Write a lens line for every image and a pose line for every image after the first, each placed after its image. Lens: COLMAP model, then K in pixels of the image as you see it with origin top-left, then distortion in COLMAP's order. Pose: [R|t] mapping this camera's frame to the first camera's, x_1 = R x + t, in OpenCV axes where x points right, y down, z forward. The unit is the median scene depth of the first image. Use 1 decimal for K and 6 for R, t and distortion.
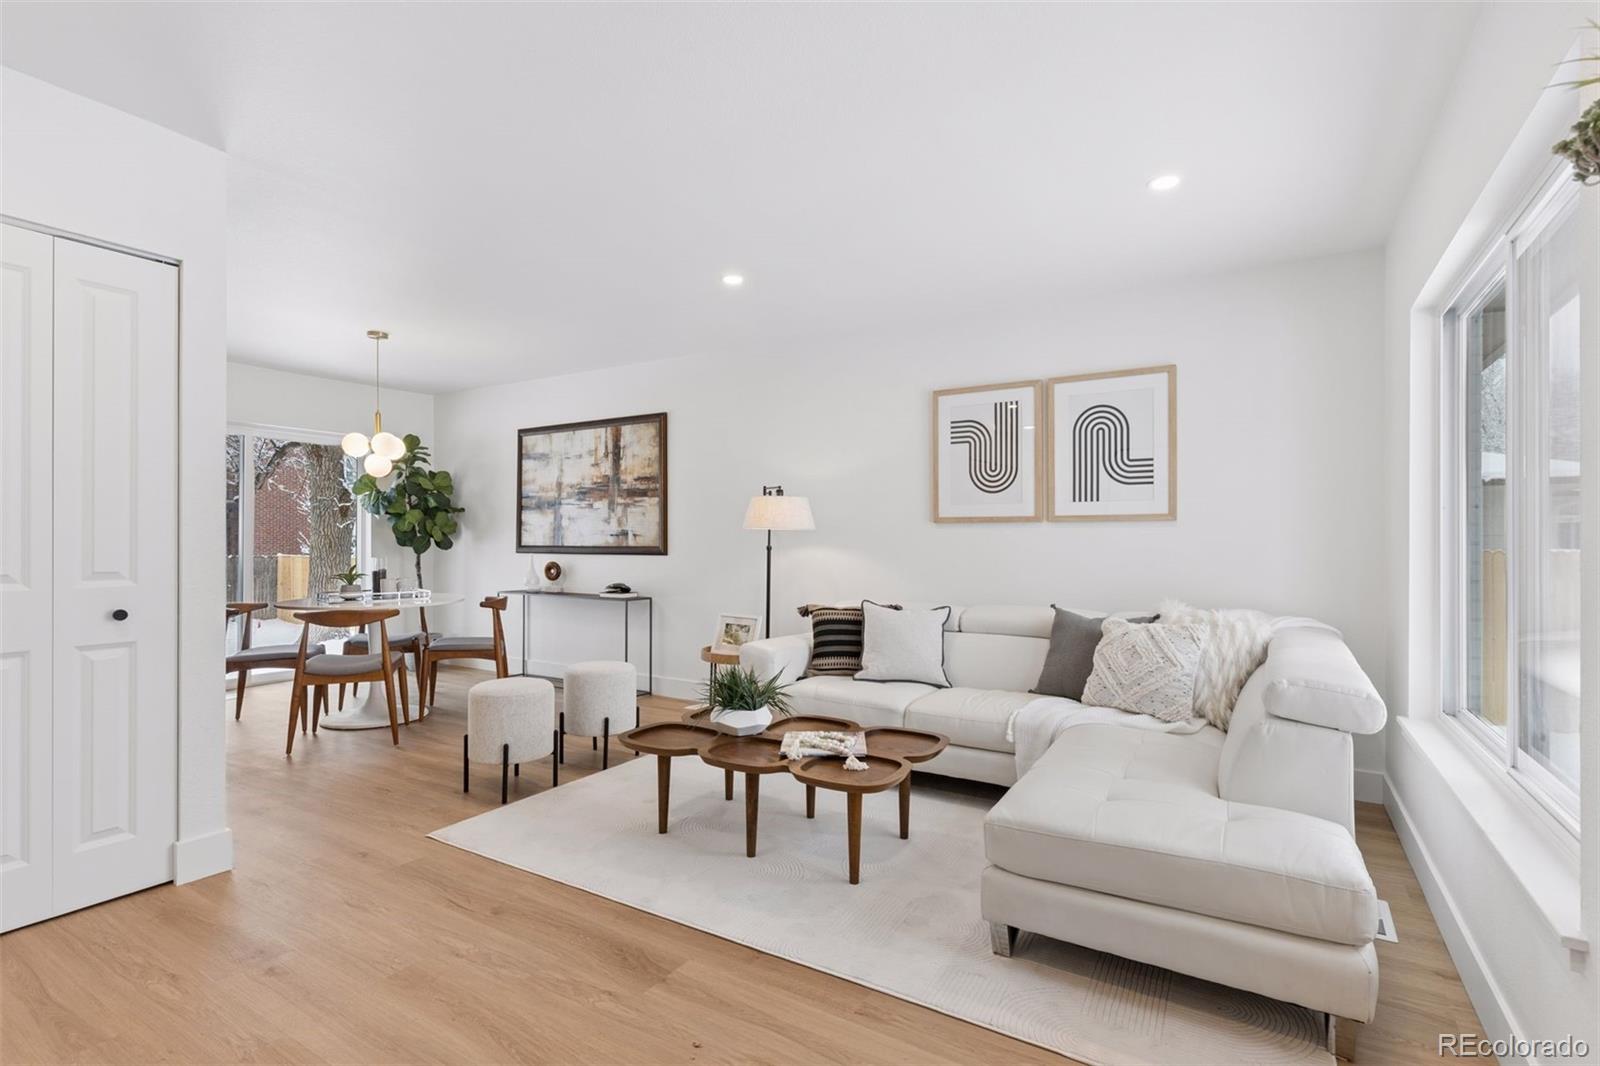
lens RADIAL K [[765.3, 0, 798.4], [0, 765.3, 535.9], [0, 0, 1]] dist [0.003501, -0.000968]
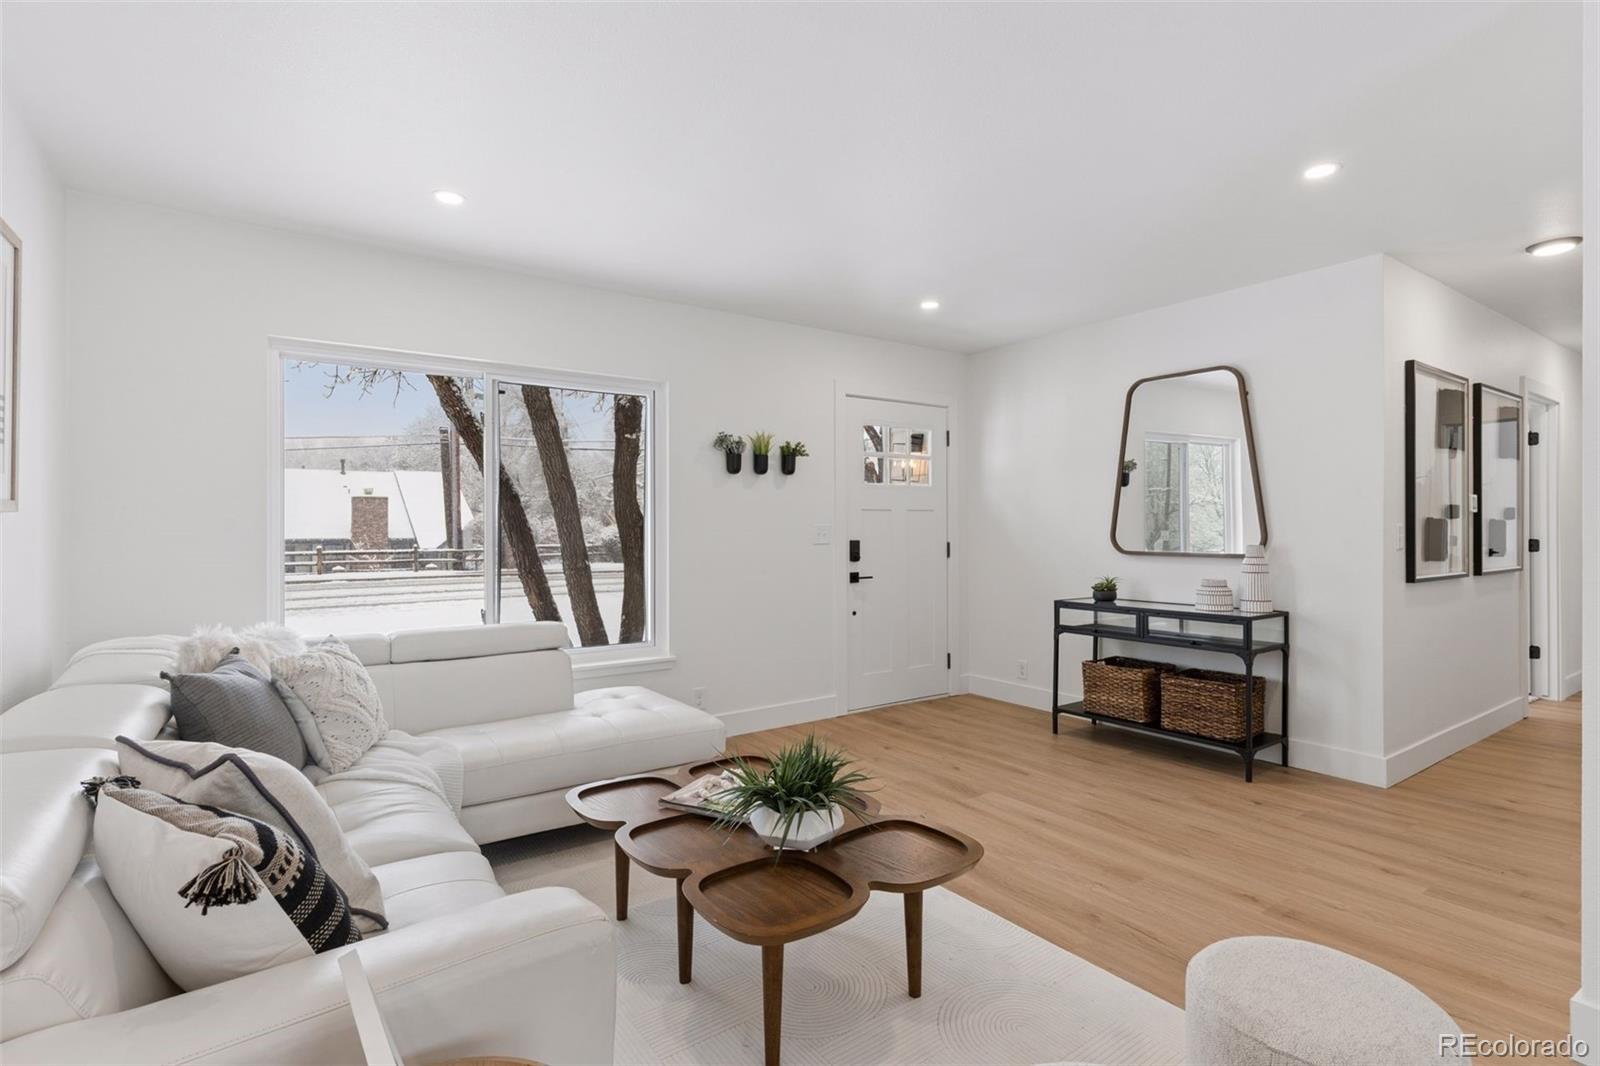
lens RADIAL K [[765.3, 0, 806.5], [0, 765.3, 518.2], [0, 0, 1]] dist [0.003501, -0.000968]
pose [[-0.919369, 0.000954, 0.393396, -0.188477], [-0.005468, 0.999869, -0.015202, -0.006407], [-0.393359, -0.016128, -0.919243, 0.882564]]
